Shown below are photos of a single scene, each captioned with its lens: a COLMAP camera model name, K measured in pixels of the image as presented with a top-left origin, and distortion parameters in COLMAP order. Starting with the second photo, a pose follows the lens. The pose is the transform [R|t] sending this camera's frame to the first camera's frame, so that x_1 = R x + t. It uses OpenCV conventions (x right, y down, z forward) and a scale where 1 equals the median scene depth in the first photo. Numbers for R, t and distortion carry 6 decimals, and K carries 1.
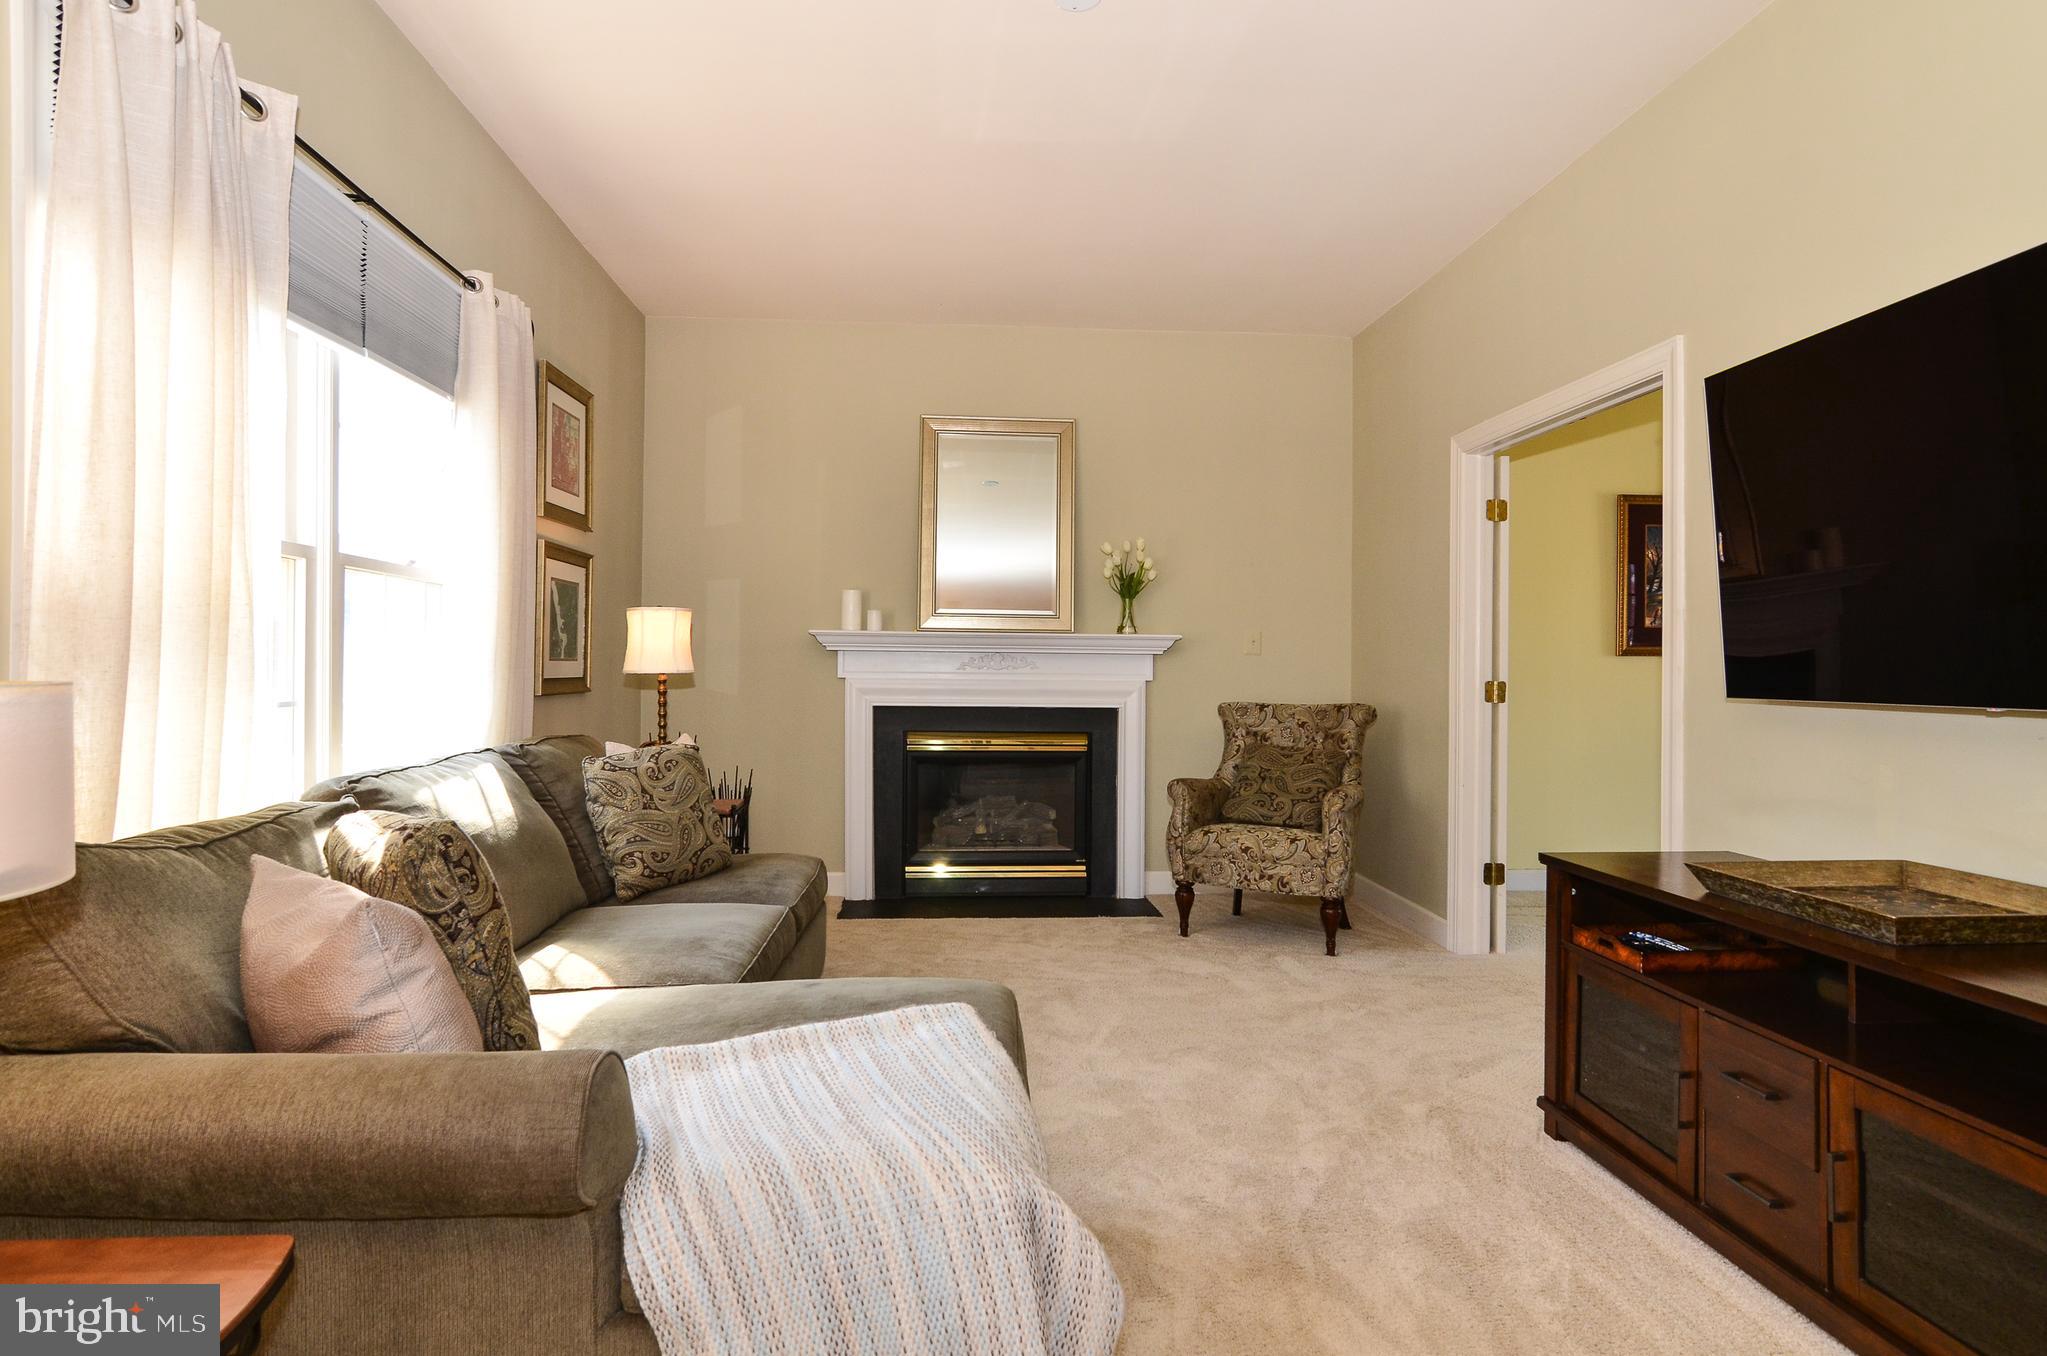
lens RADIAL K [[1109.0, 0, 1015.4], [0, 1109.0, 673.2], [0, 0, 1]] dist [-0.027801, -0.000374]
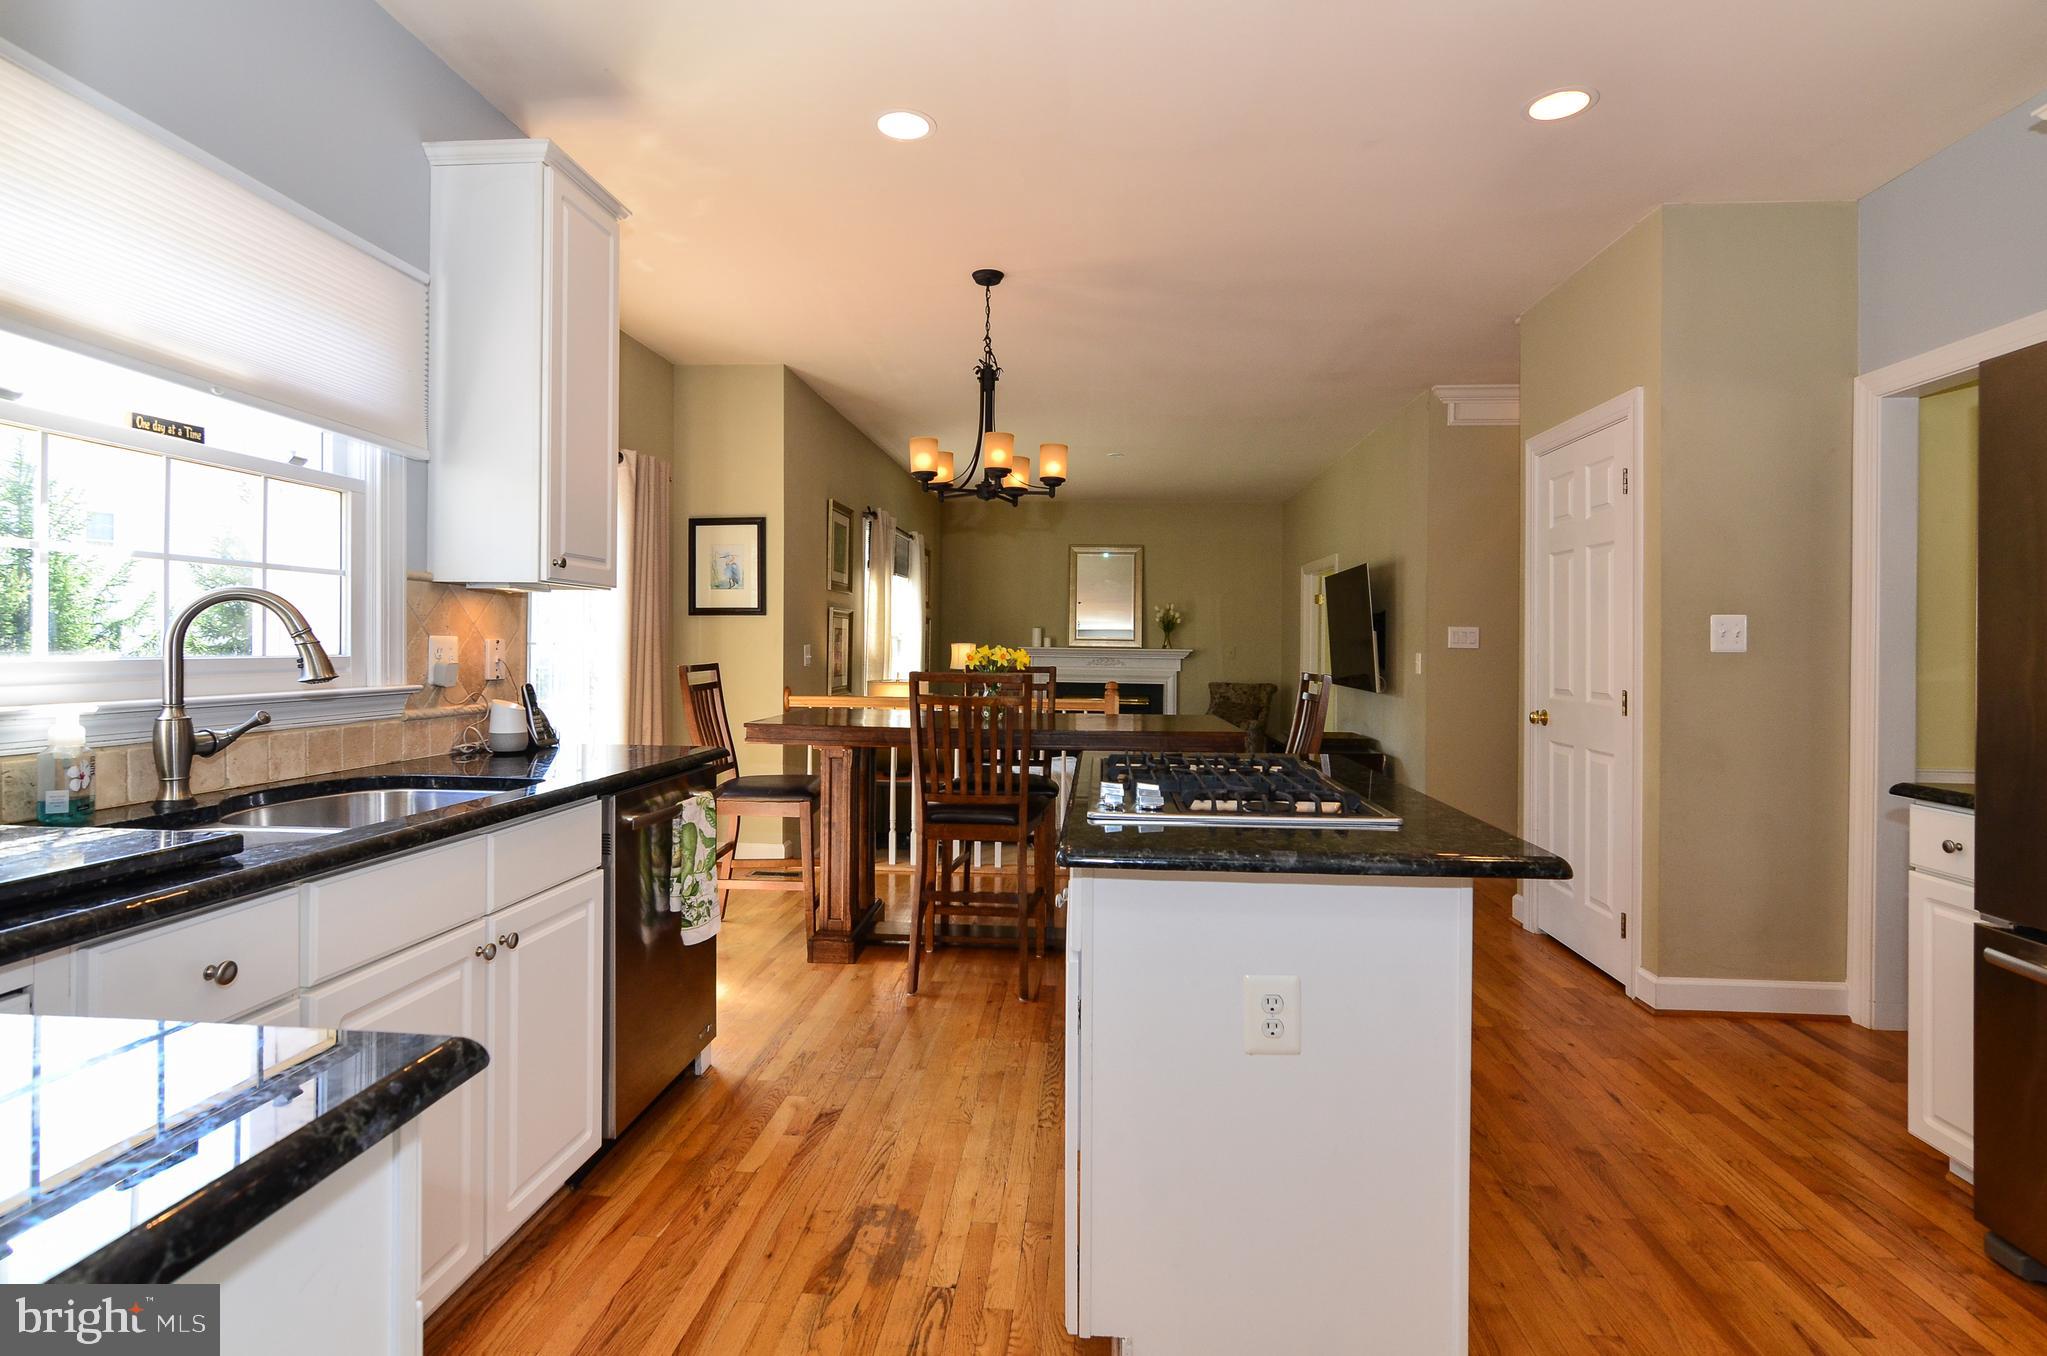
lens RADIAL K [[1011.5, 0, 1020.6], [0, 1011.5, 651.6], [0, 0, 1]] dist [-0.015370, 0.000980]
pose [[0.990156, 0.001820, -0.139955, 0.099501], [-0.001720, 0.999998, 0.000831, -0.033541], [0.139956, -0.000582, 0.990158, -0.984414]]
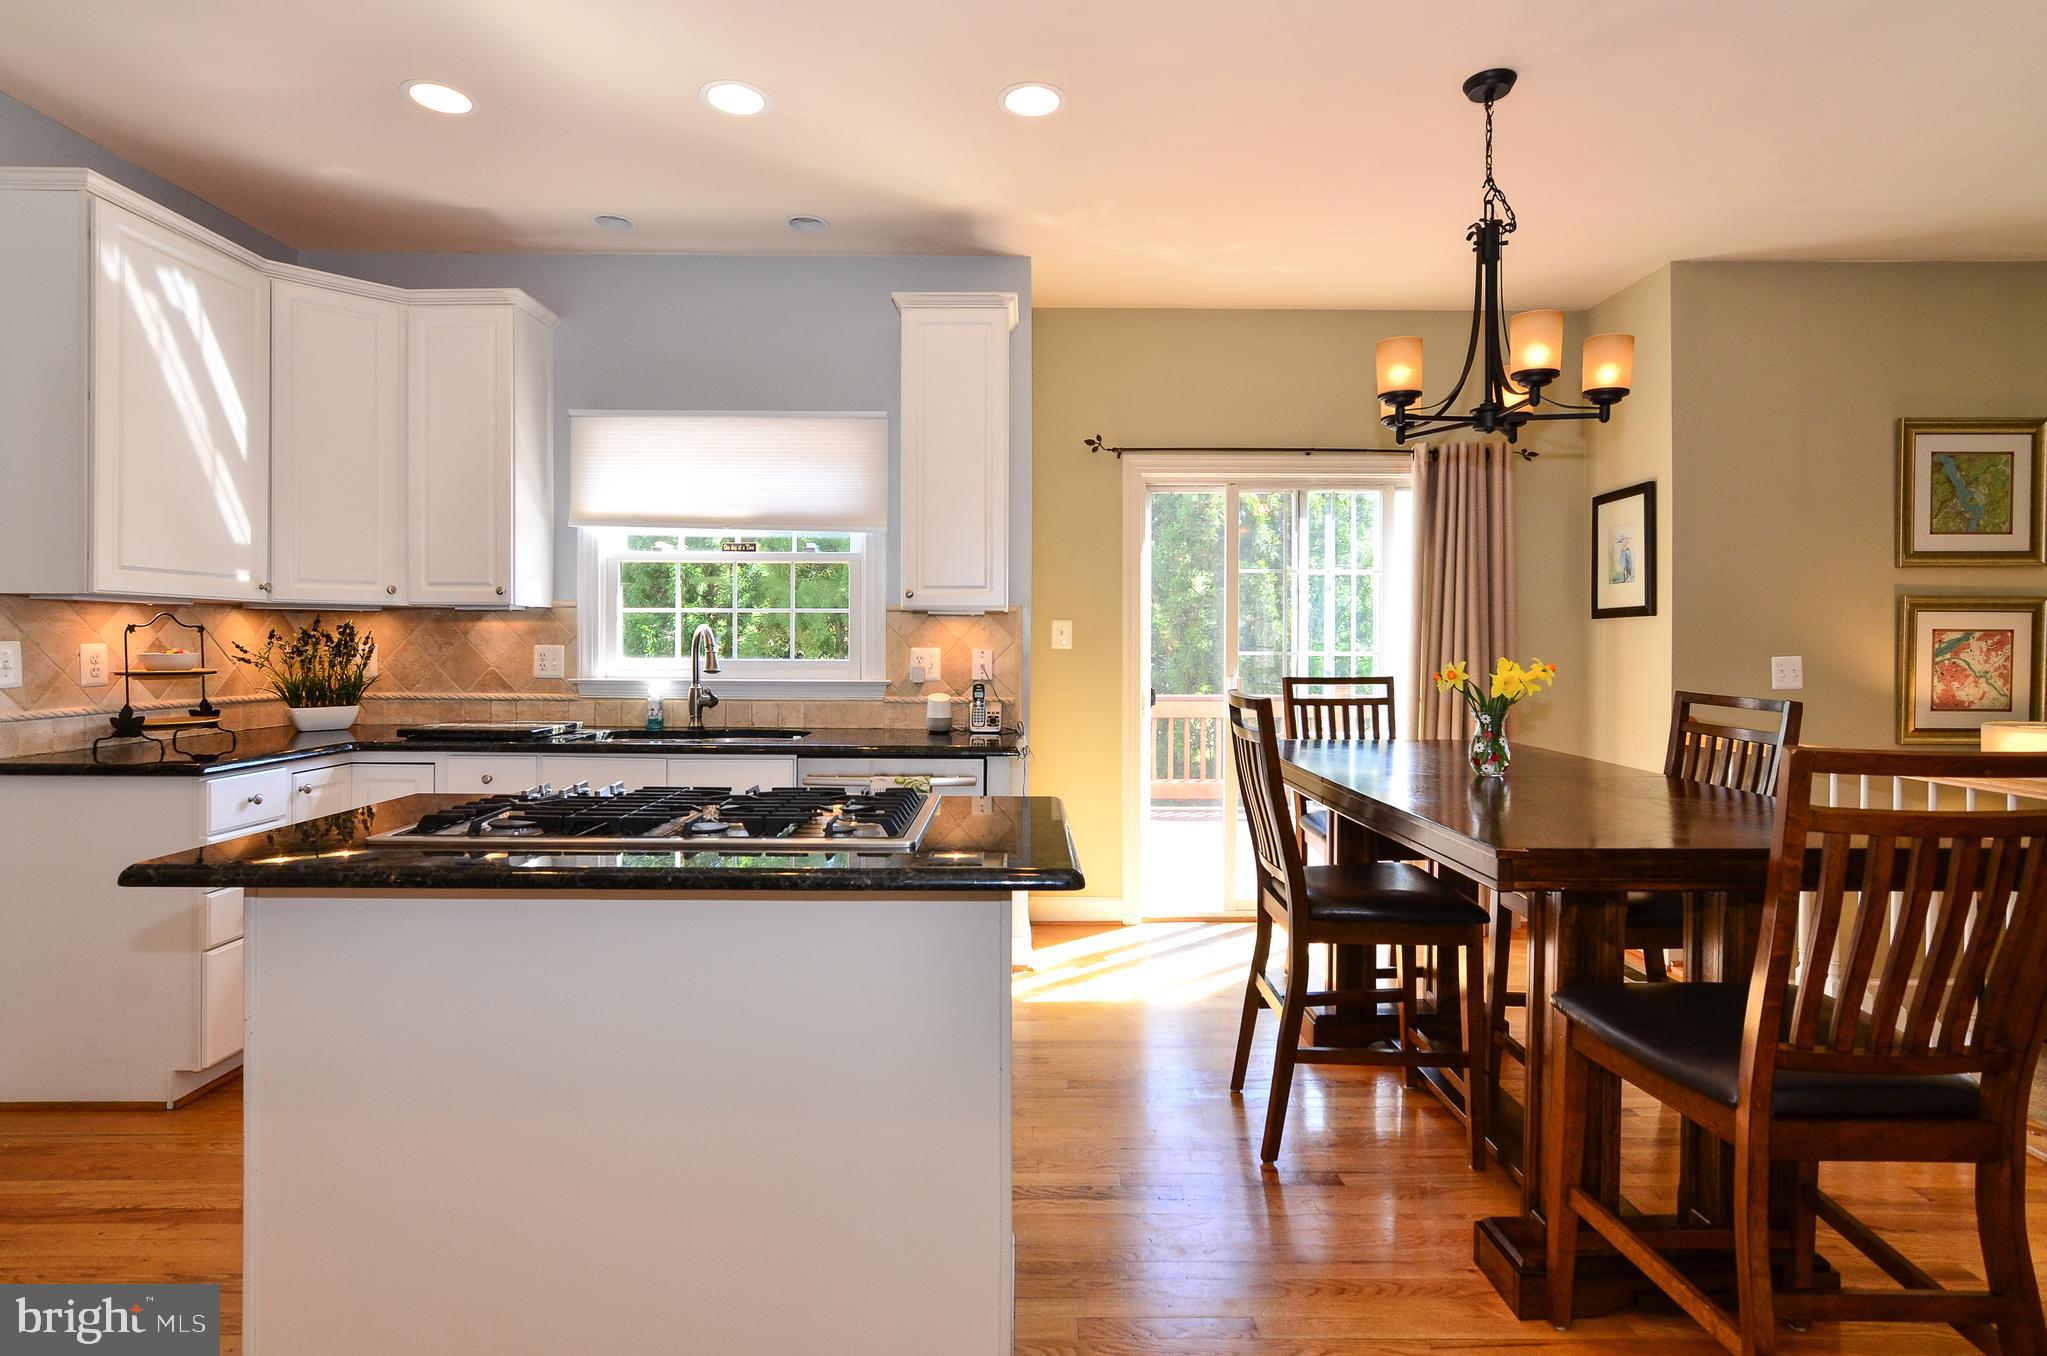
lens RADIAL K [[1011.5, 0, 1020.6], [0, 1011.5, 651.6], [0, 0, 1]] dist [-0.015370, 0.000980]
pose [[-0.066581, 0.006167, -0.997762, 0.467048], [-0.009397, 0.999933, 0.006807, -0.043322], [0.997737, 0.009829, -0.066518, -0.425399]]
